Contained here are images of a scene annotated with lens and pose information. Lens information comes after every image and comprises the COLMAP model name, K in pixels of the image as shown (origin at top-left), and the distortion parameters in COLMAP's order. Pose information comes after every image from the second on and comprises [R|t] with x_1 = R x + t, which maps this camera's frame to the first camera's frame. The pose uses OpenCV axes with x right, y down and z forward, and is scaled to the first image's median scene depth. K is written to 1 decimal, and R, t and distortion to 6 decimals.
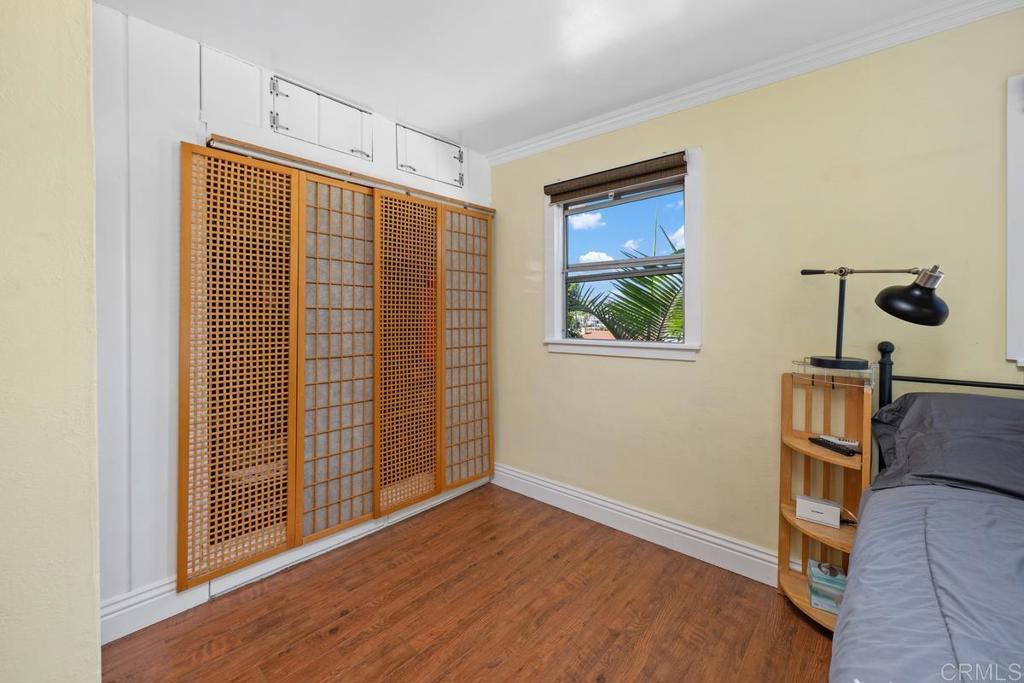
lens RADIAL K [[430.7, 0, 510.2], [0, 430.7, 310.8], [0, 0, 1]] dist [0.000377, -0.000096]
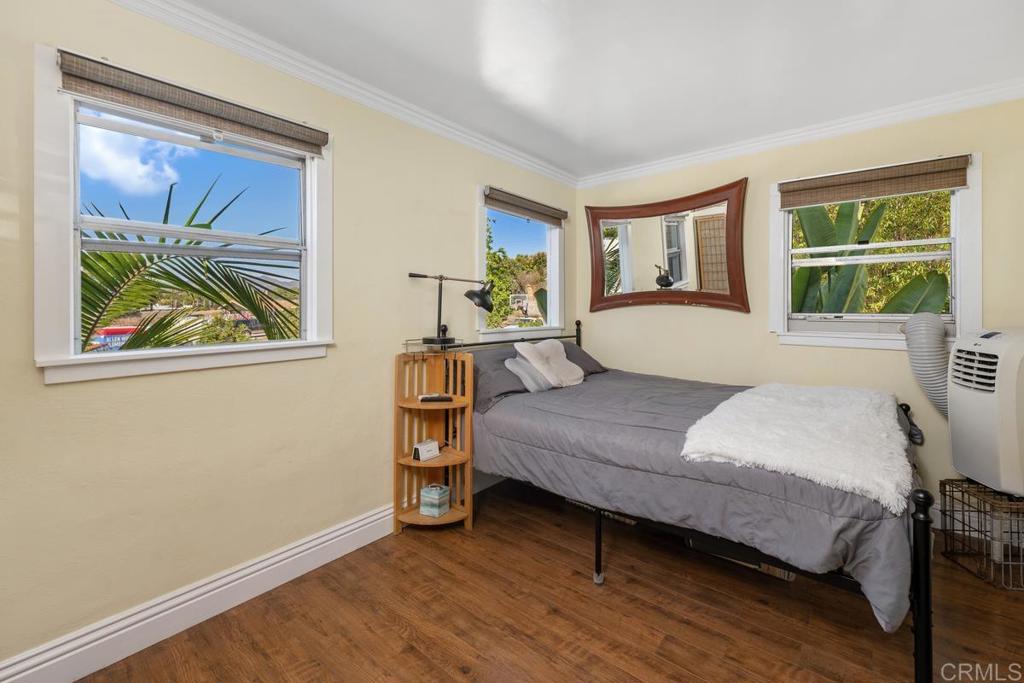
lens RADIAL K [[430.7, 0, 510.2], [0, 430.7, 310.8], [0, 0, 1]] dist [0.000377, -0.000096]
pose [[-0.028944, -0.003861, 0.999574, -0.654400], [0.000145, 0.999993, 0.003867, 0.014216], [-0.999581, 0.000257, -0.028943, 0.764892]]
